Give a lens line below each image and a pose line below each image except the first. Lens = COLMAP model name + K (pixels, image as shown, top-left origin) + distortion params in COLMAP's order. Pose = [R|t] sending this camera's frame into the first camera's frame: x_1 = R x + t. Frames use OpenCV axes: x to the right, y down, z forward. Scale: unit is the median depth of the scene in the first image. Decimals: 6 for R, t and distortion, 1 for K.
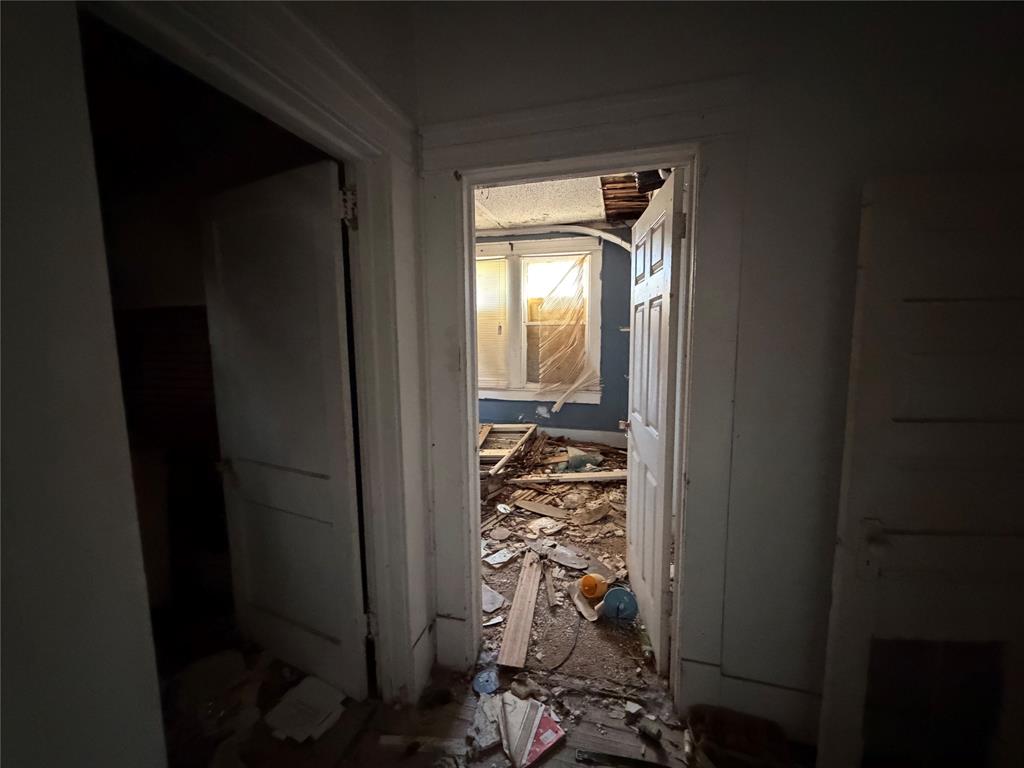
lens RADIAL K [[406.3, 0, 512.6], [0, 406.3, 384.5], [0, 0, 1]] dist [-0.000646, 0.000381]
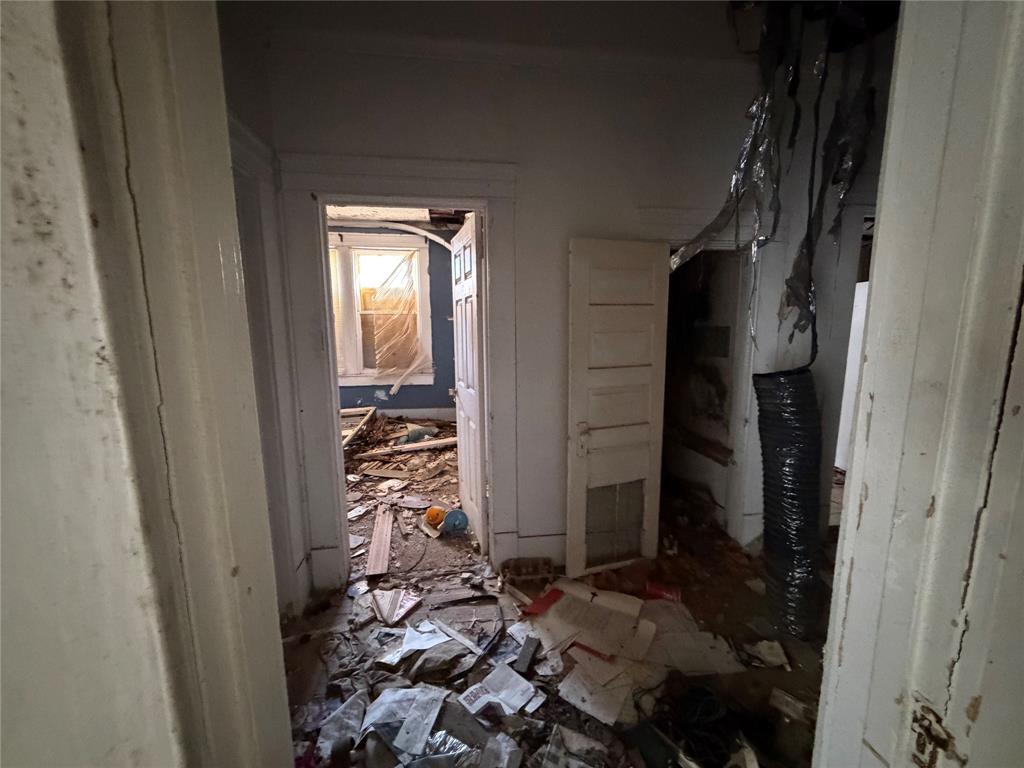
lens RADIAL K [[406.3, 0, 509.8], [0, 406.3, 388.3], [0, 0, 1]] dist [-0.000646, 0.000381]
pose [[0.920128, -0.057314, 0.387401, -0.075808], [0.043685, 0.998080, 0.043904, 0.046530], [-0.389174, -0.023474, 0.920865, -0.337460]]
